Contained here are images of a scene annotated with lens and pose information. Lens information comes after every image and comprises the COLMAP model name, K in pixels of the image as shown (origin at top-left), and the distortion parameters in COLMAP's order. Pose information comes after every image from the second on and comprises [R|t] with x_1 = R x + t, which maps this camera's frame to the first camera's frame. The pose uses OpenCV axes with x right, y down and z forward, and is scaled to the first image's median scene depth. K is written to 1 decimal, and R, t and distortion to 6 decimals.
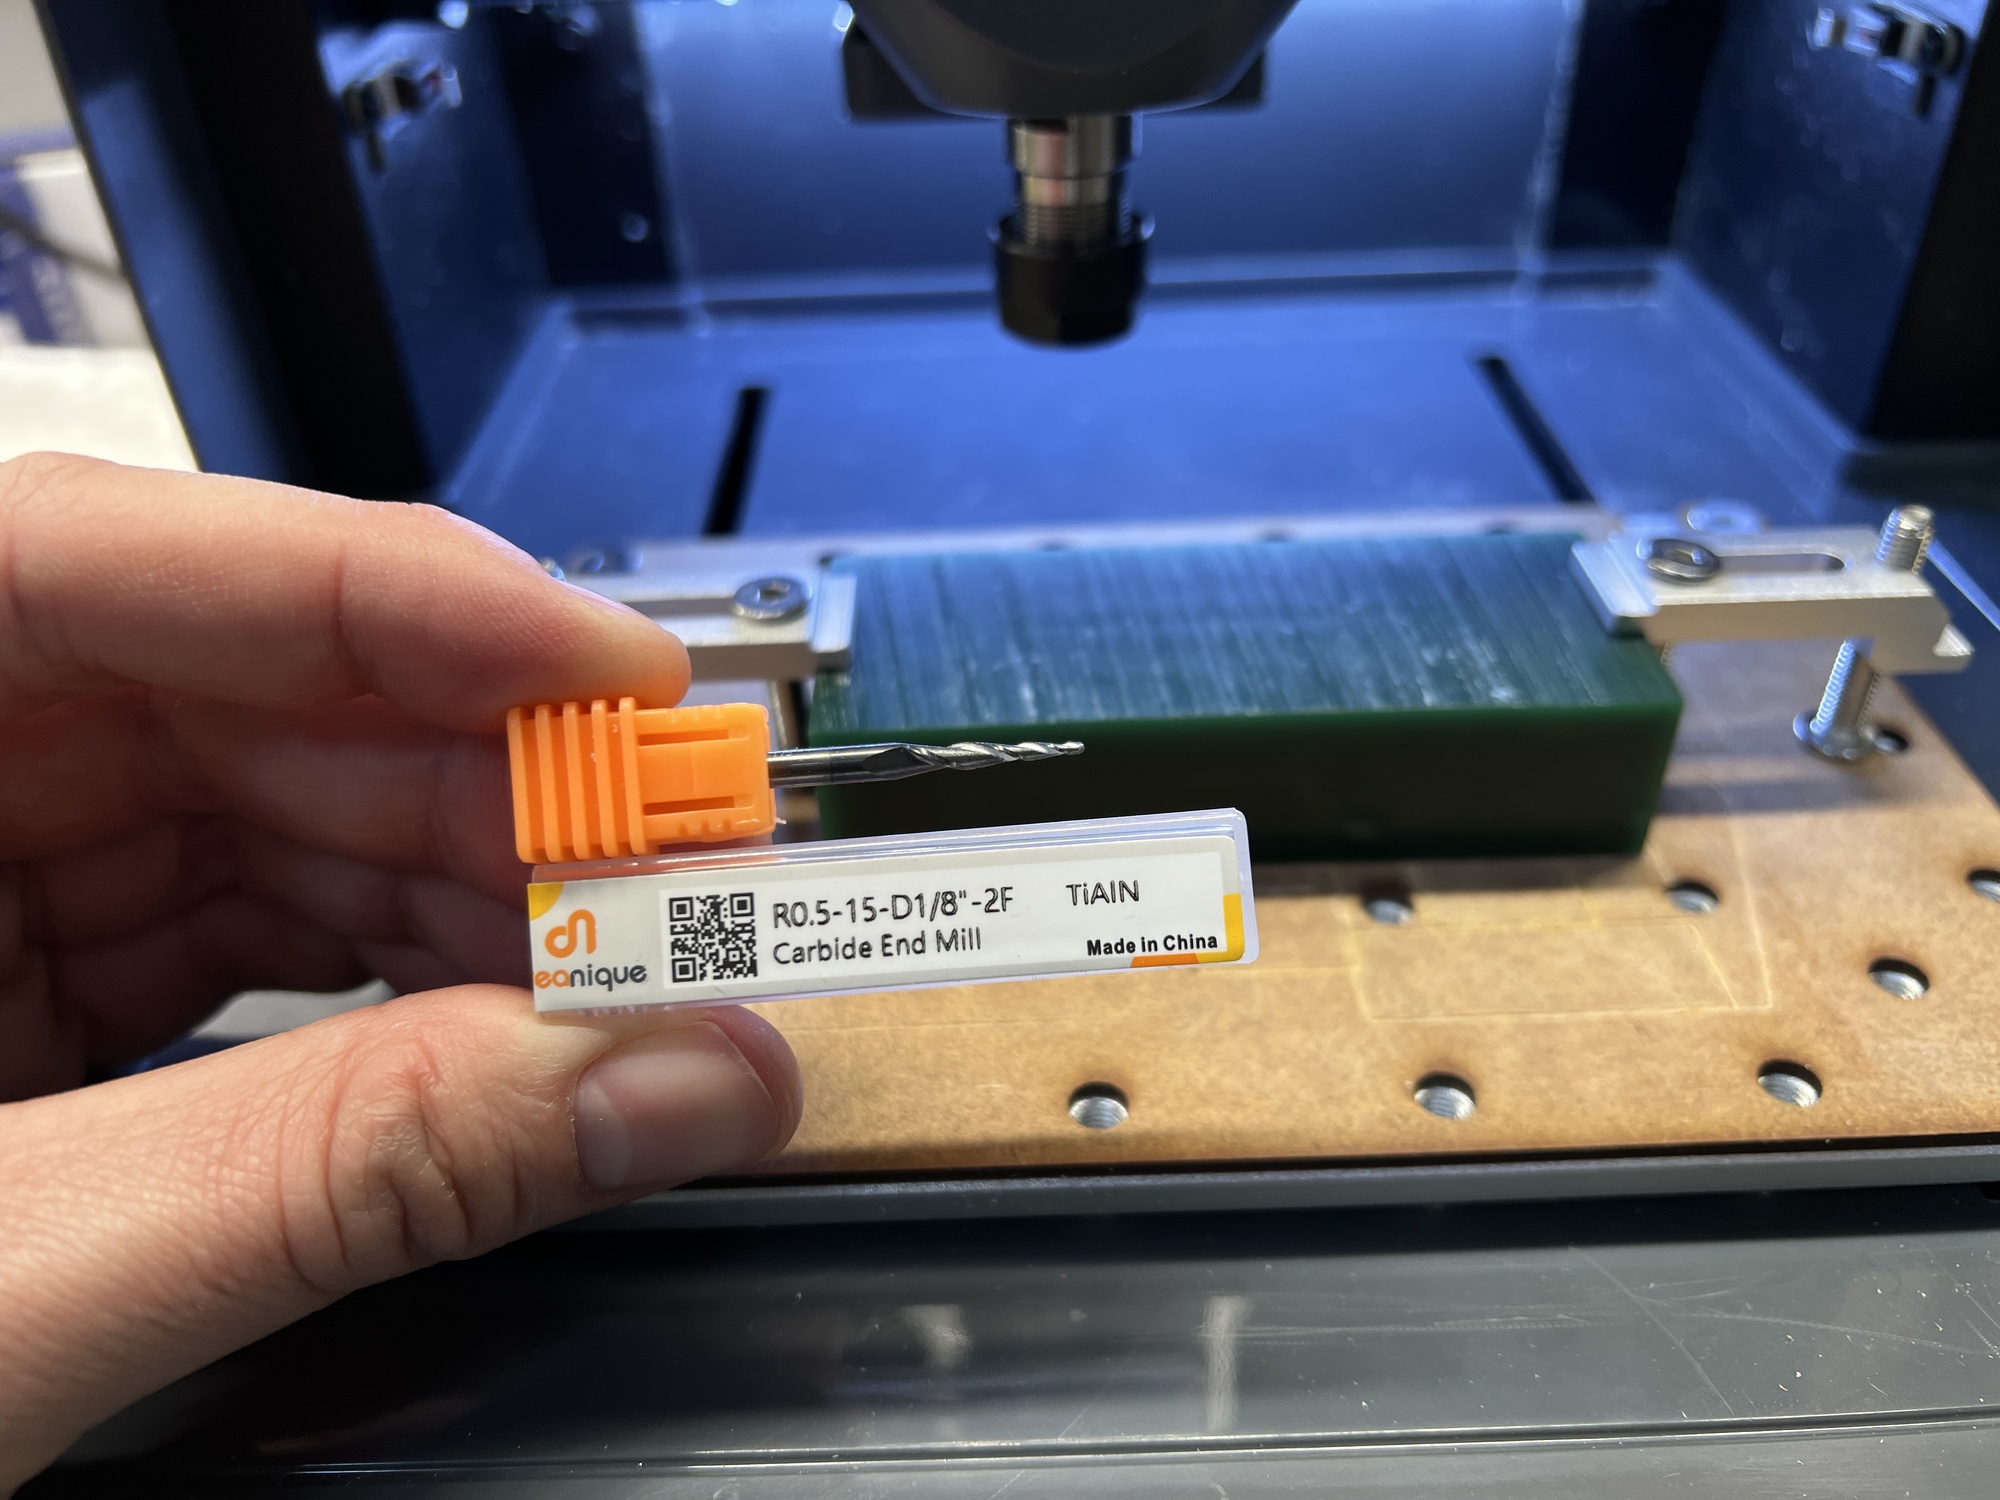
lens RADIAL K [[1590.9, 0, 965.2], [0, 1590.9, 759.2], [0, 0, 1]] dist [0.018017, -0.053078]
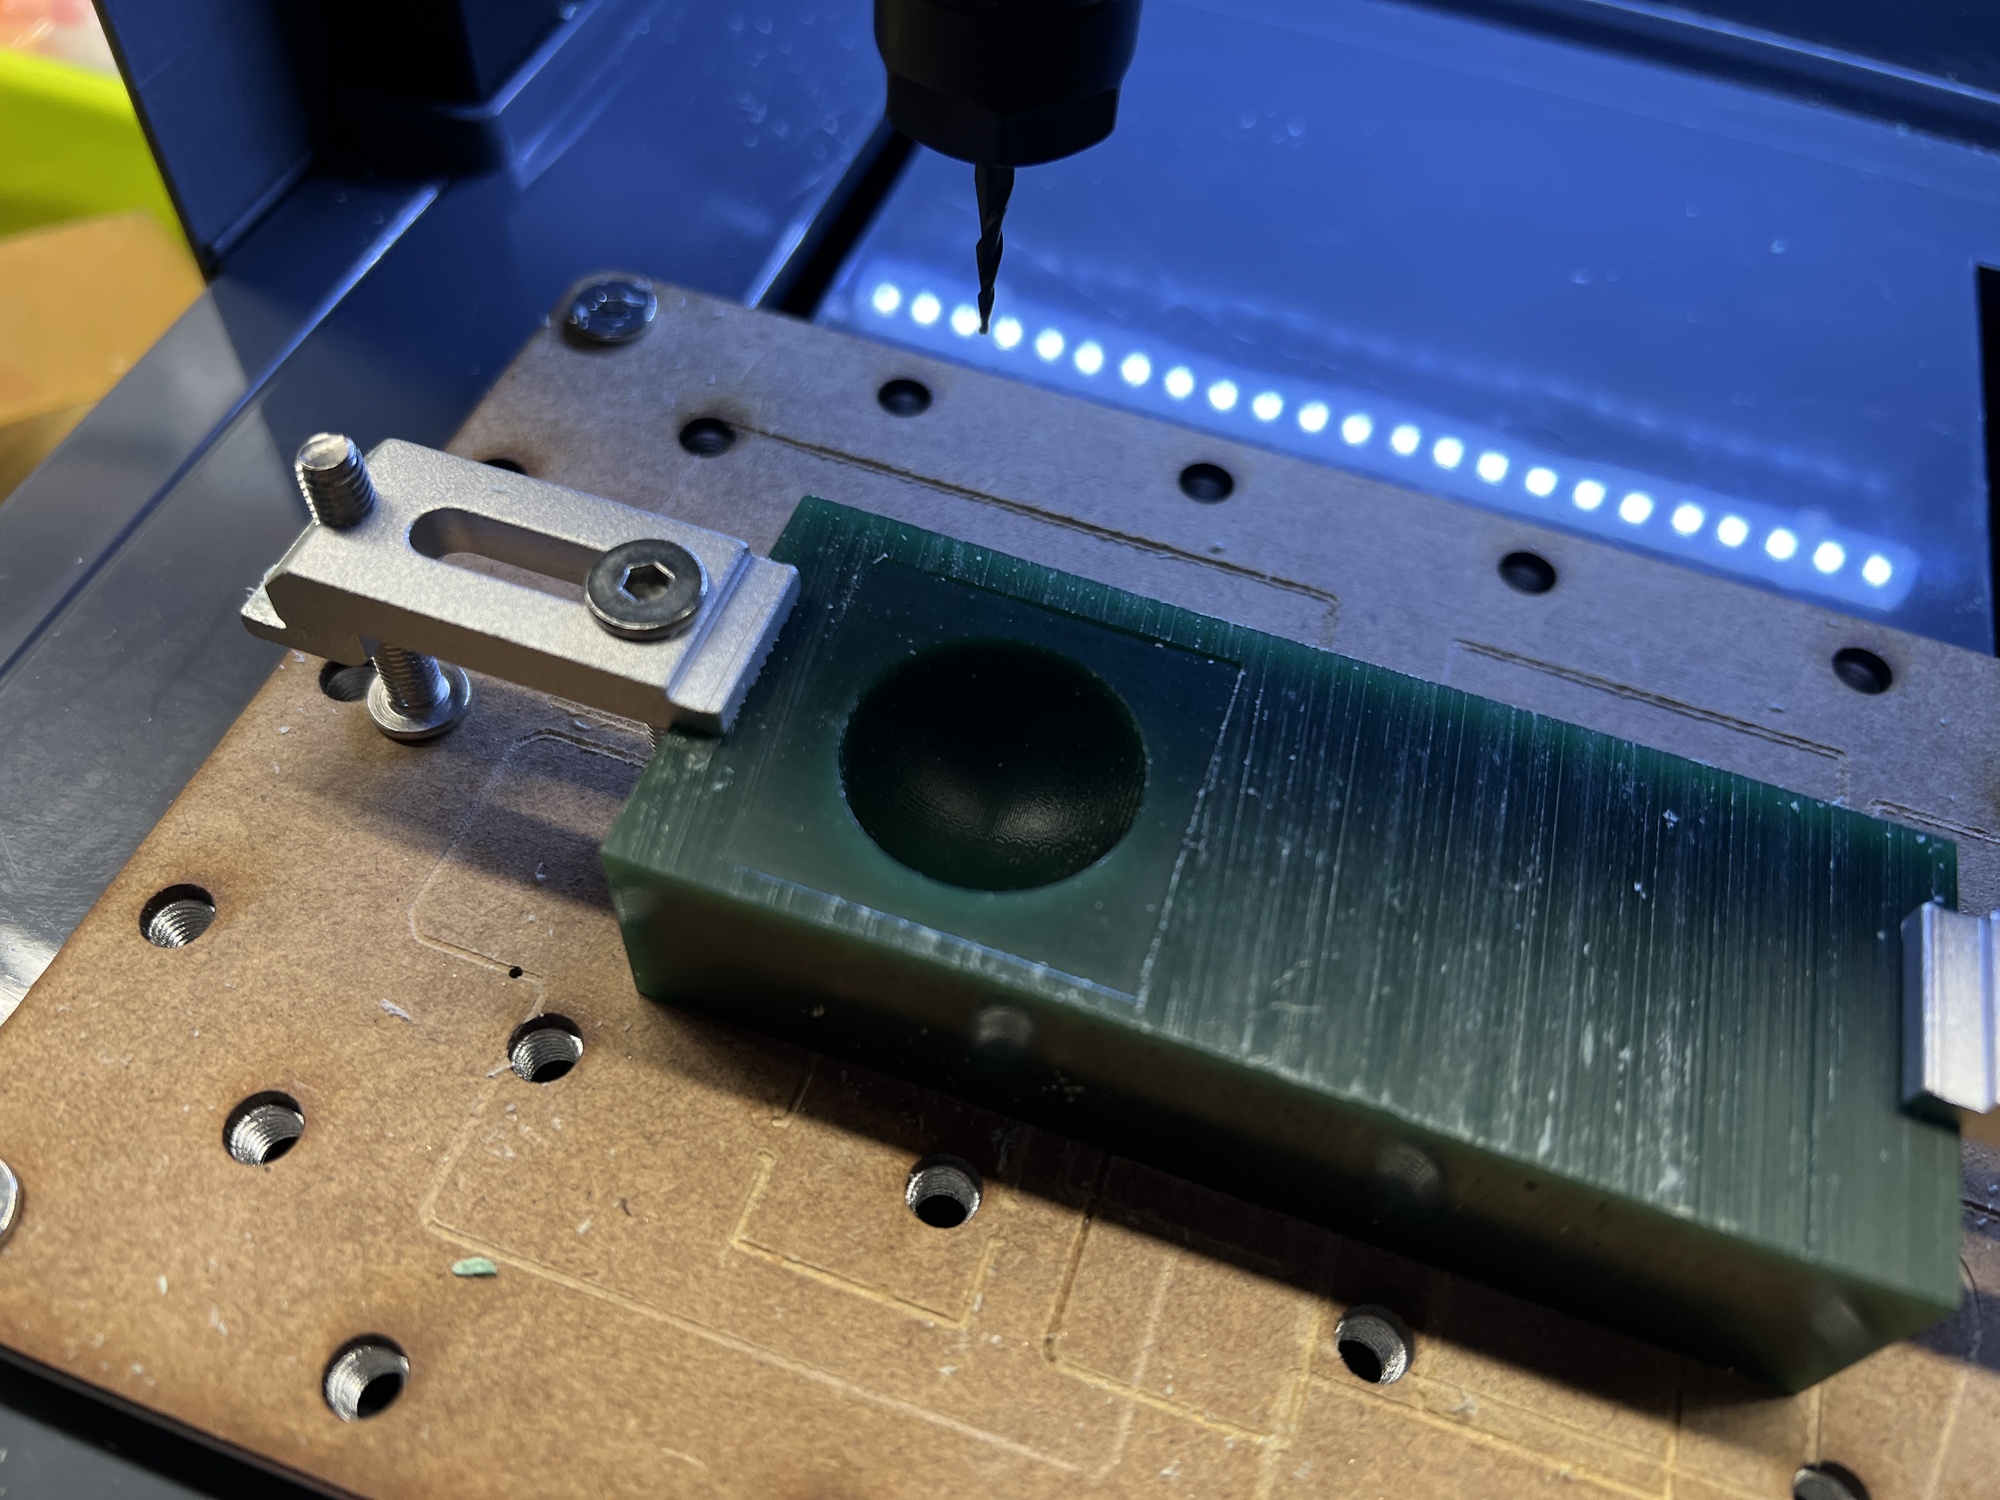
lens RADIAL K [[1590.9, 0, 991.9], [0, 1590.9, 736.5], [0, 0, 1]] dist [0.018017, -0.053078]
pose [[0.941264, 0.320343, -0.106780, 0.109606], [-0.273330, 0.908496, 0.316112, -0.315687], [0.198273, -0.268358, 0.942694, 0.429375]]
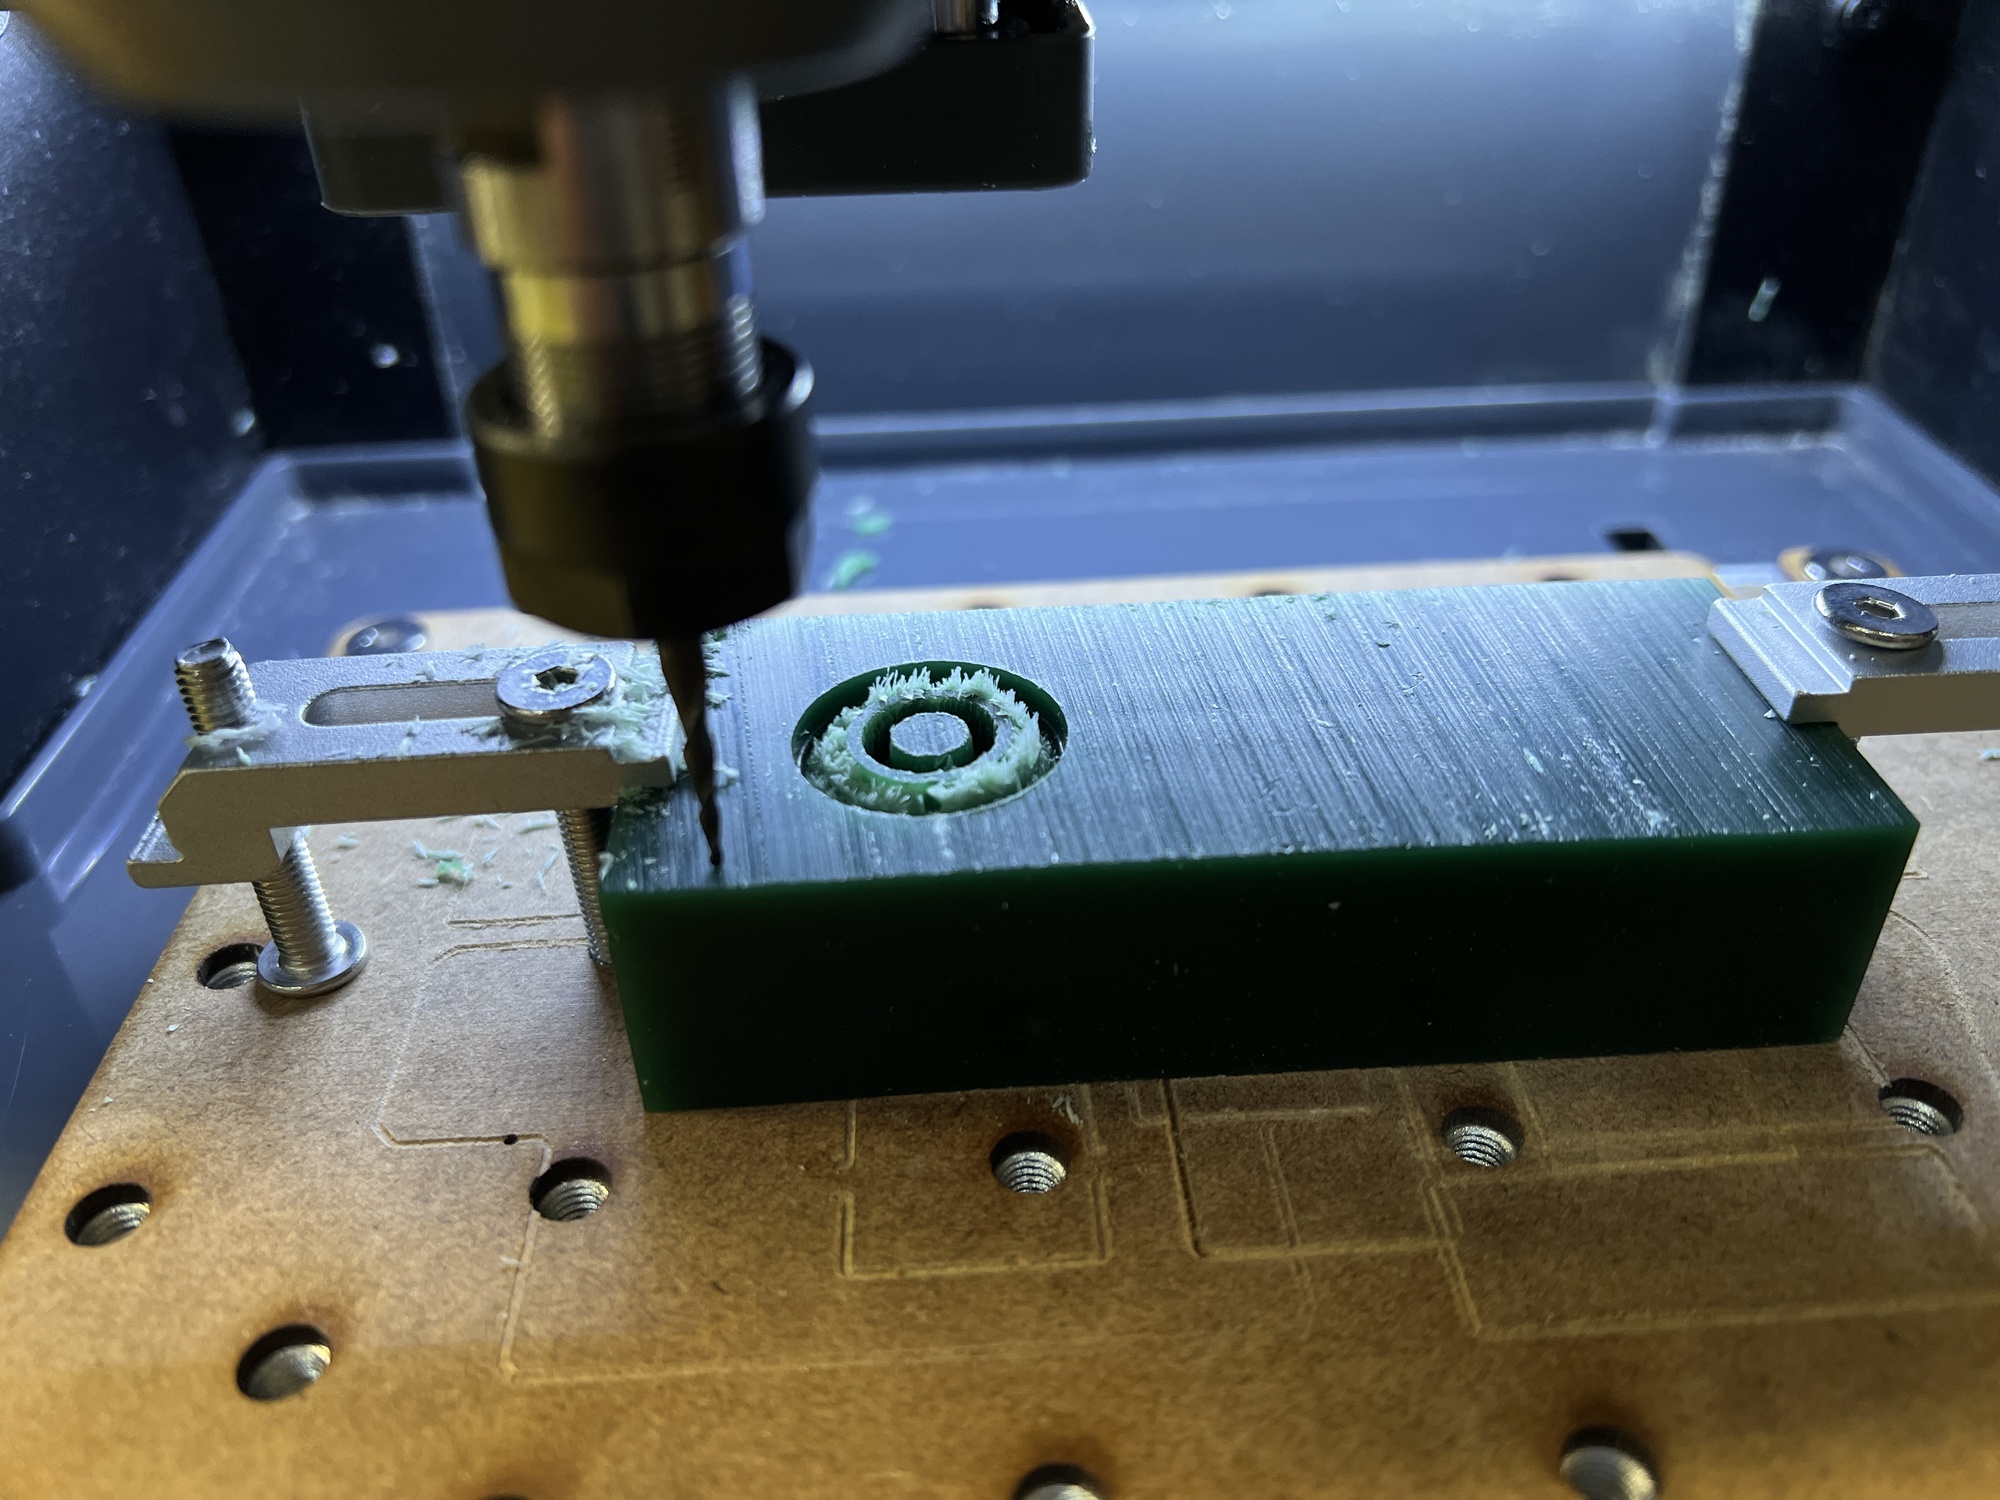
lens RADIAL K [[1590.9, 0, 983.1], [0, 1590.9, 756.6], [0, 0, 1]] dist [0.018017, -0.053078]
pose [[0.998682, -0.015096, 0.049059, 0.026191], [0.017346, 0.998801, -0.045771, -0.040885], [-0.048309, 0.046562, 0.997747, 0.348427]]
